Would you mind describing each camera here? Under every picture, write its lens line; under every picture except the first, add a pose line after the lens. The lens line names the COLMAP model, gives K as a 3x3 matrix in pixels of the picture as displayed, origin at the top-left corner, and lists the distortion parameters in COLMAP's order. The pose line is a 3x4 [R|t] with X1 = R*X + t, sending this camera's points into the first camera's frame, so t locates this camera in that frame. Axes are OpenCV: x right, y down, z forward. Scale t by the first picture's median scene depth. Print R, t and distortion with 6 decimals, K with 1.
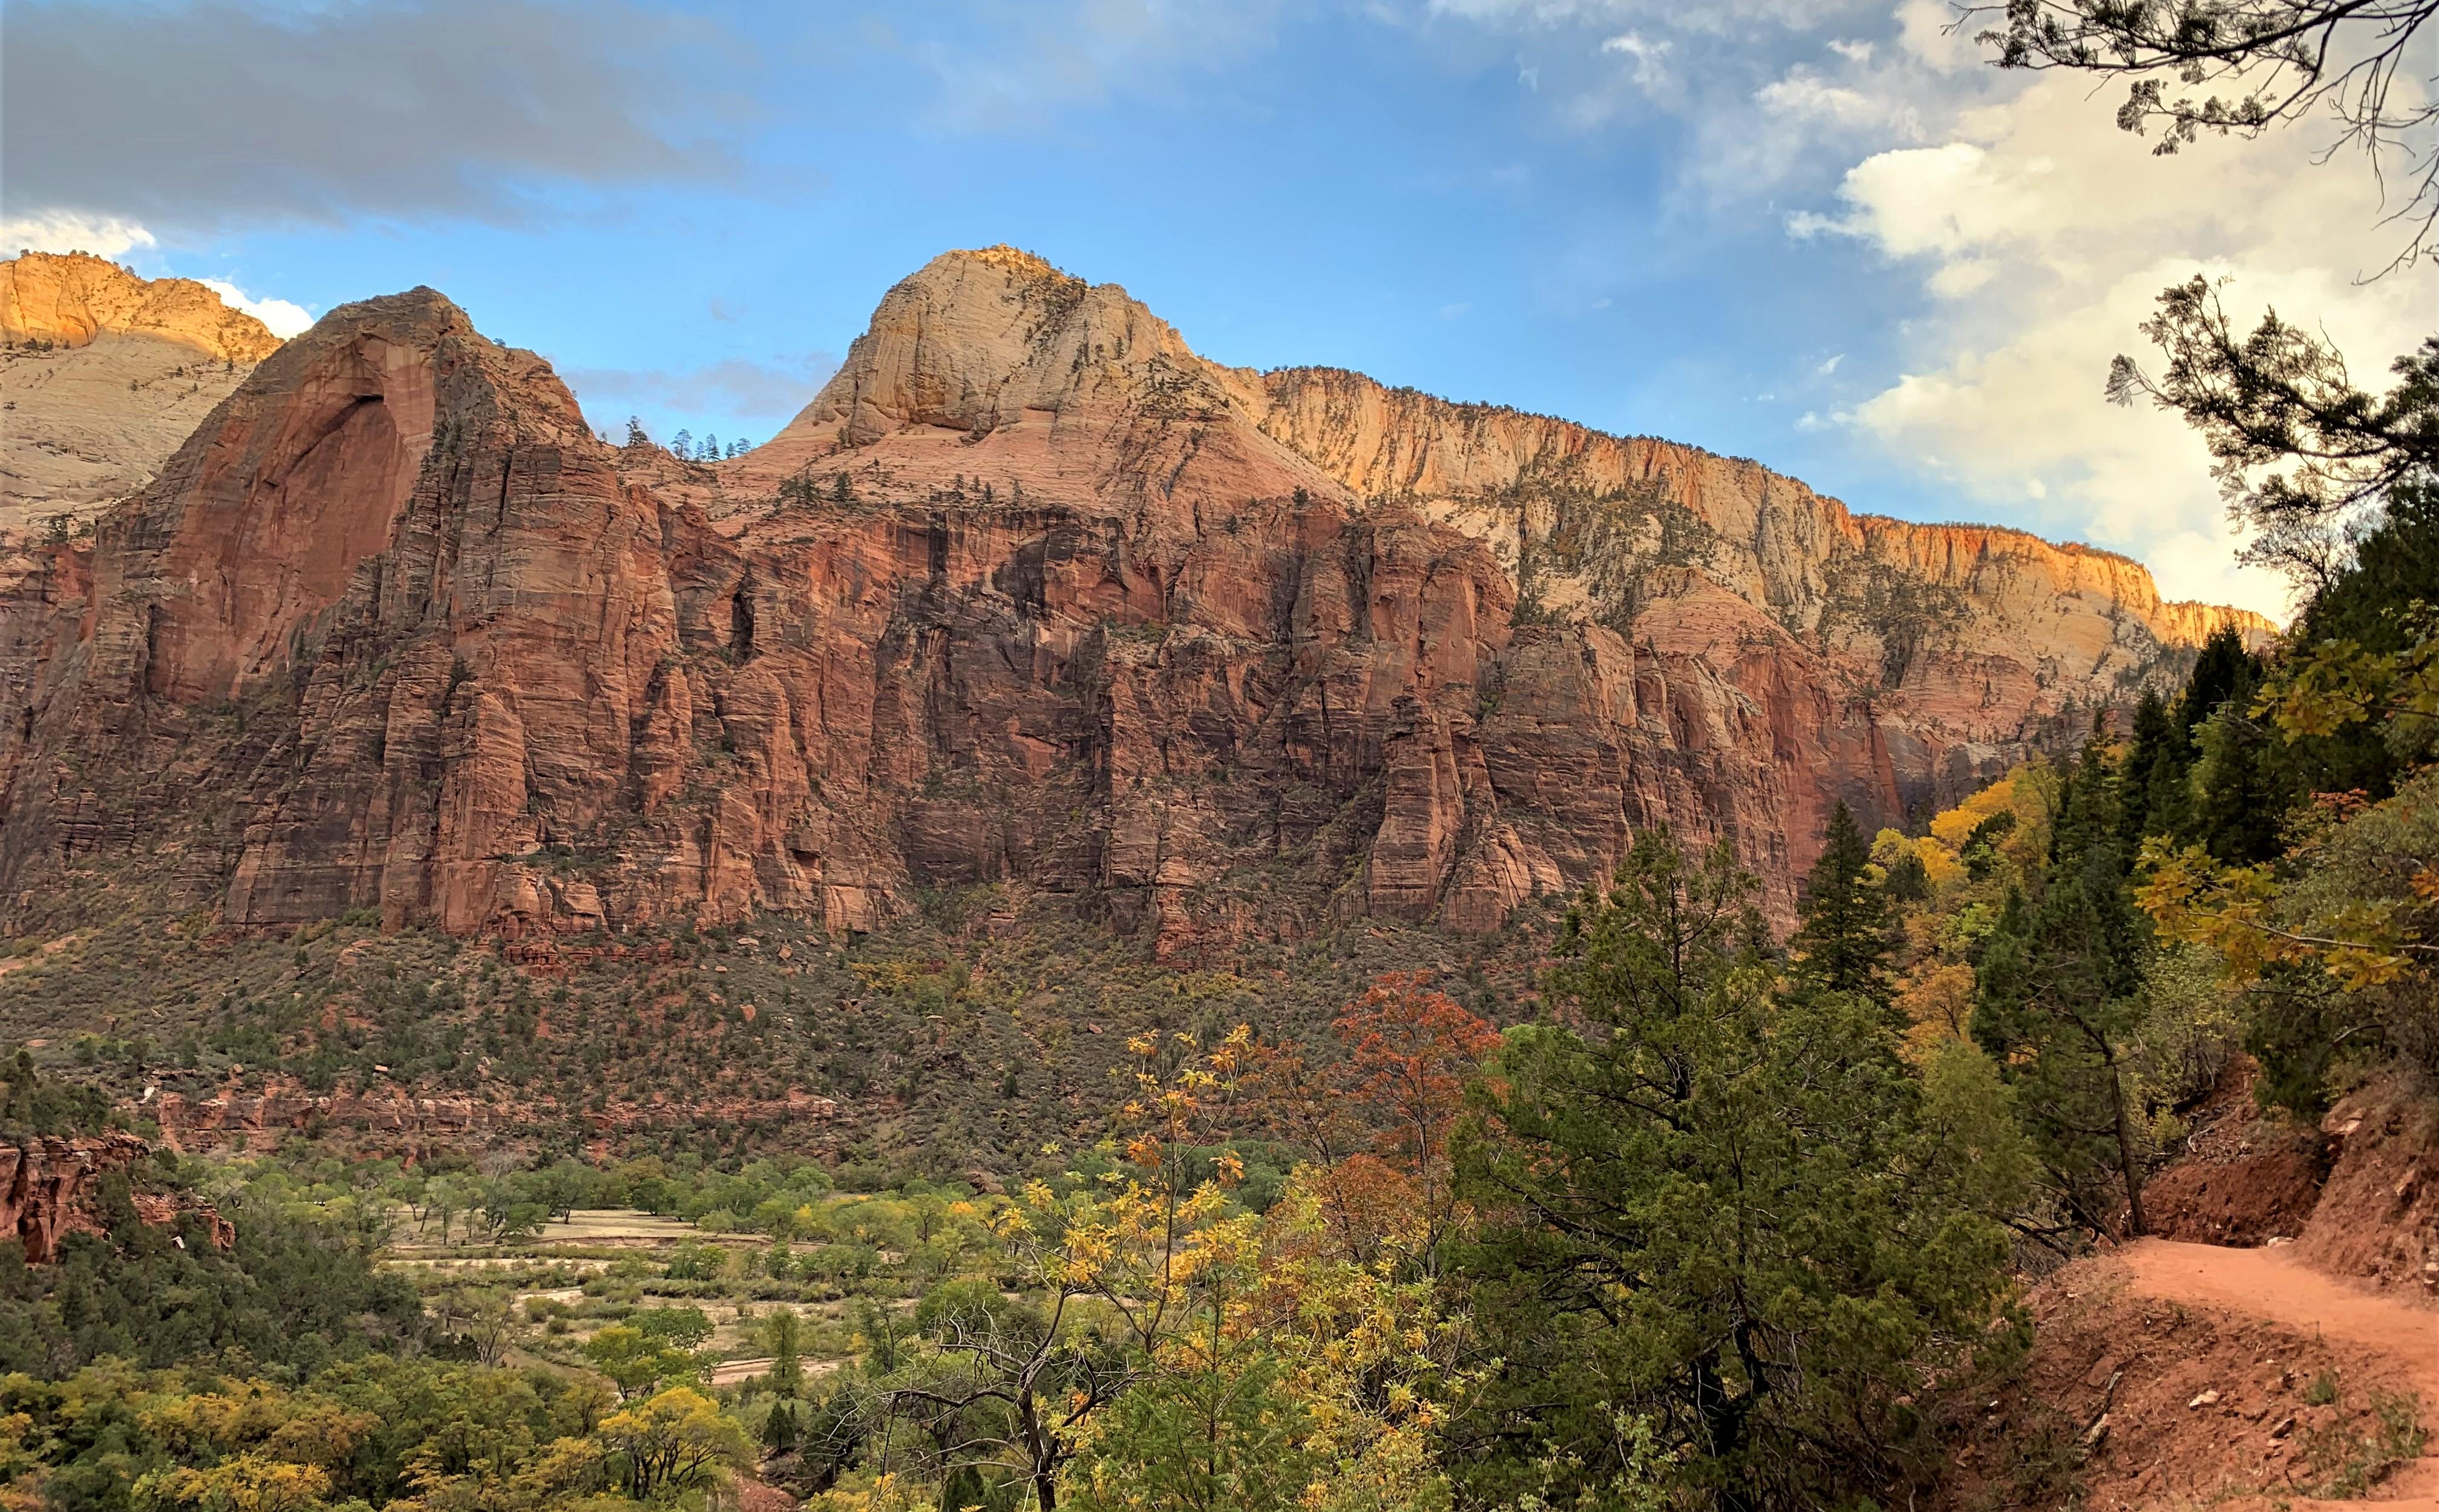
lens RADIAL K [[1949.2, 0, 1217.8], [0, 1949.2, 775.8], [0, 0, 1]] dist [0.061460, -0.063657]
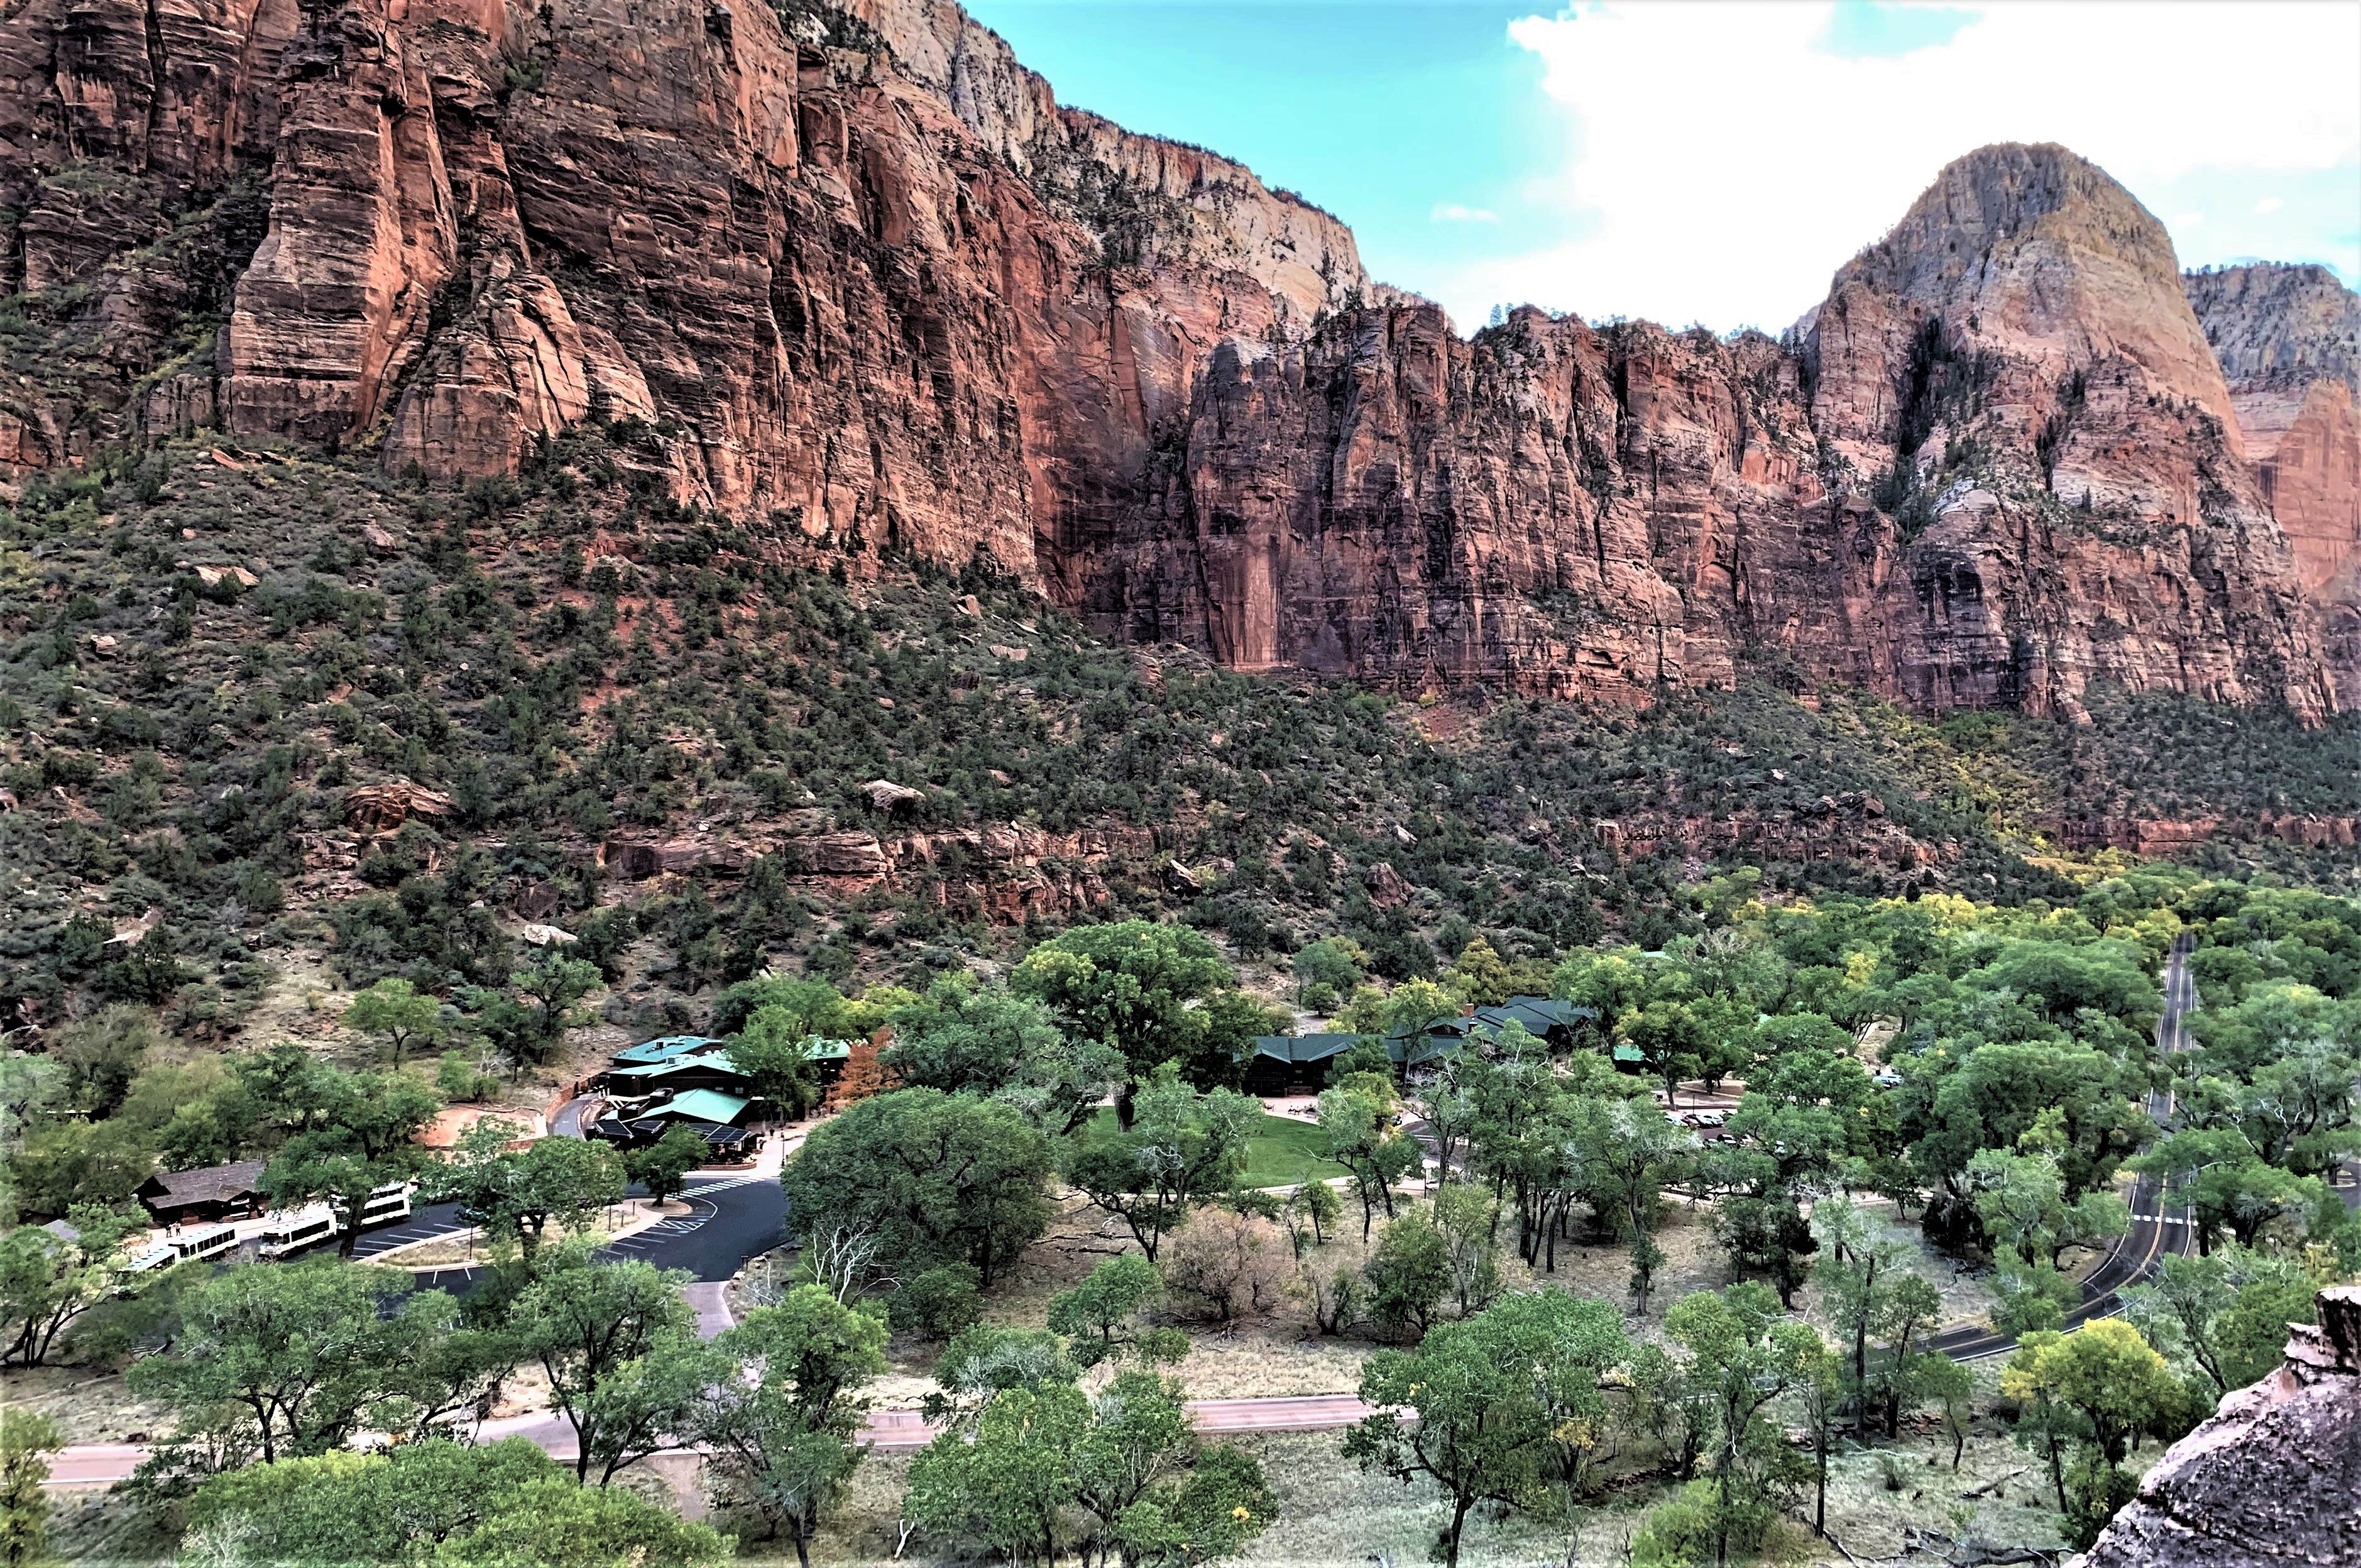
lens RADIAL K [[2038.7, 0, 1241.4], [0, 2038.7, 748.1], [0, 0, 1]] dist [0.067481, -0.064289]
pose [[0.905908, 0.006631, 0.423423, 0.082165], [-0.060618, 0.991611, 0.114164, 0.069550], [-0.419114, -0.129089, 0.898710, 0.402657]]
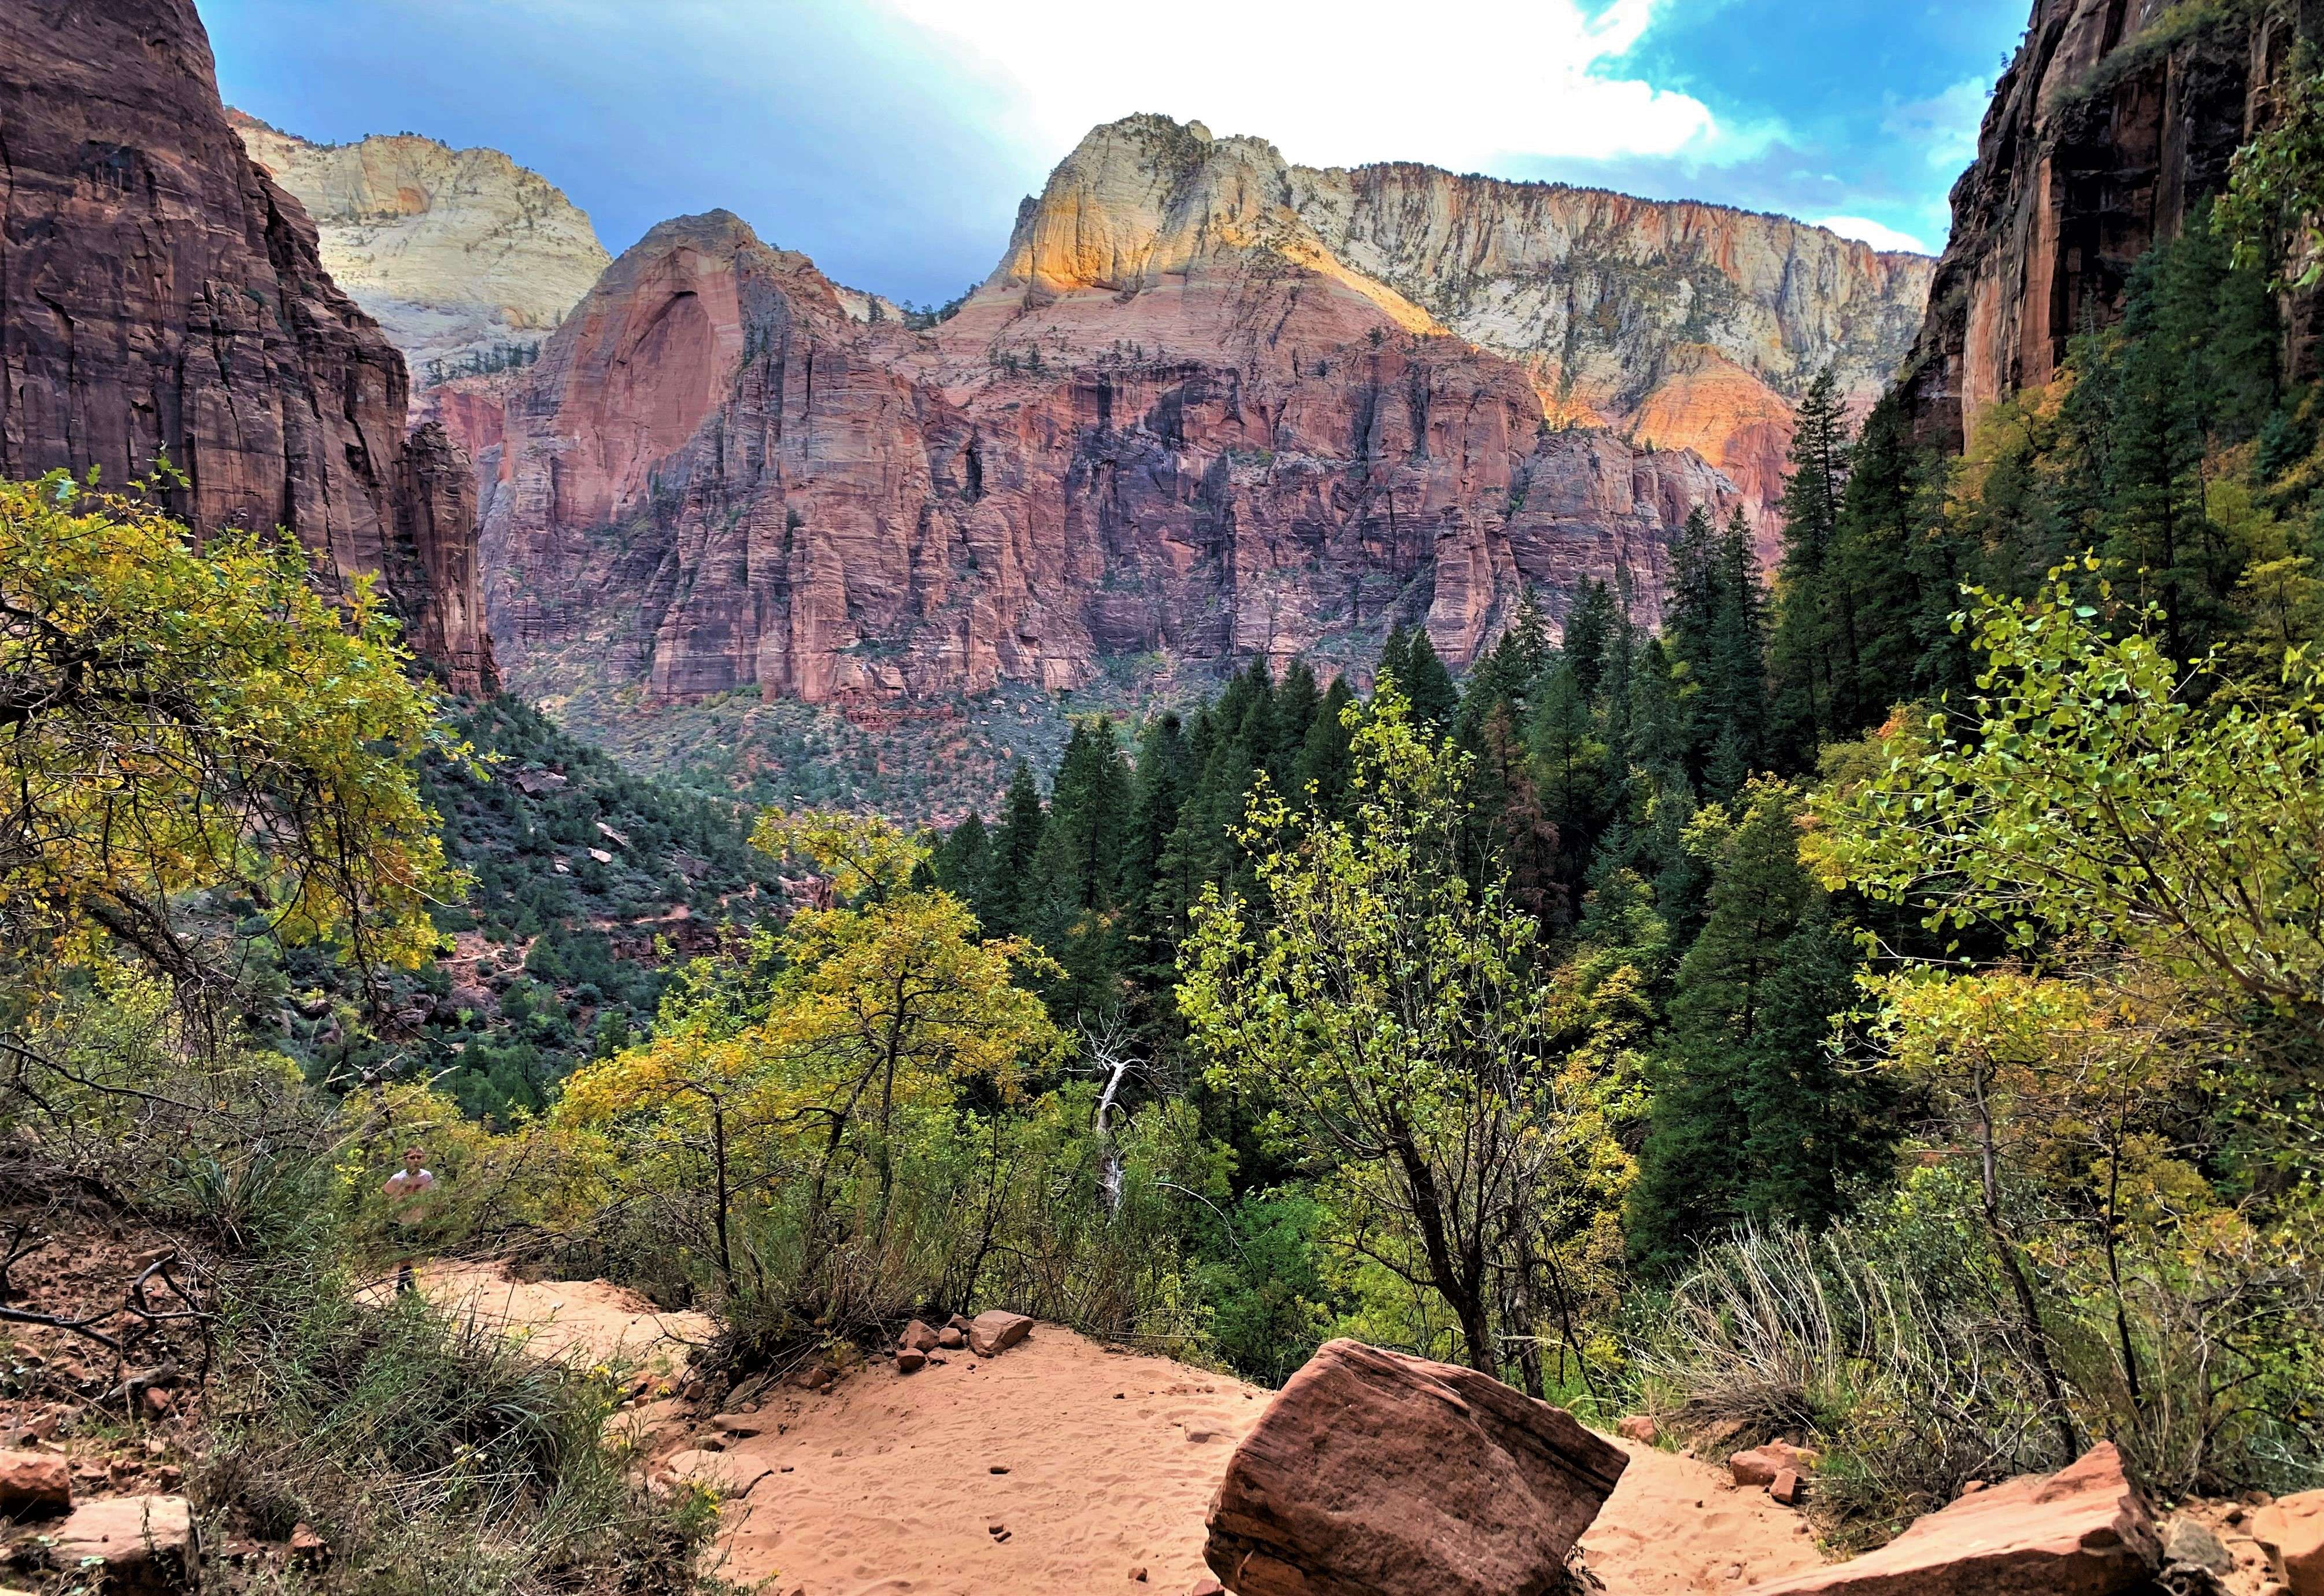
lens RADIAL K [[1860.4, 0, 1171.0], [0, 1860.4, 785.0], [0, 0, 1]] dist [0.069083, -0.036075]
pose [[0.996775, -0.011886, -0.079359, 0.002469], [0.026022, 0.983403, 0.179561, -0.084999], [0.075908, -0.181047, 0.980541, -0.316920]]
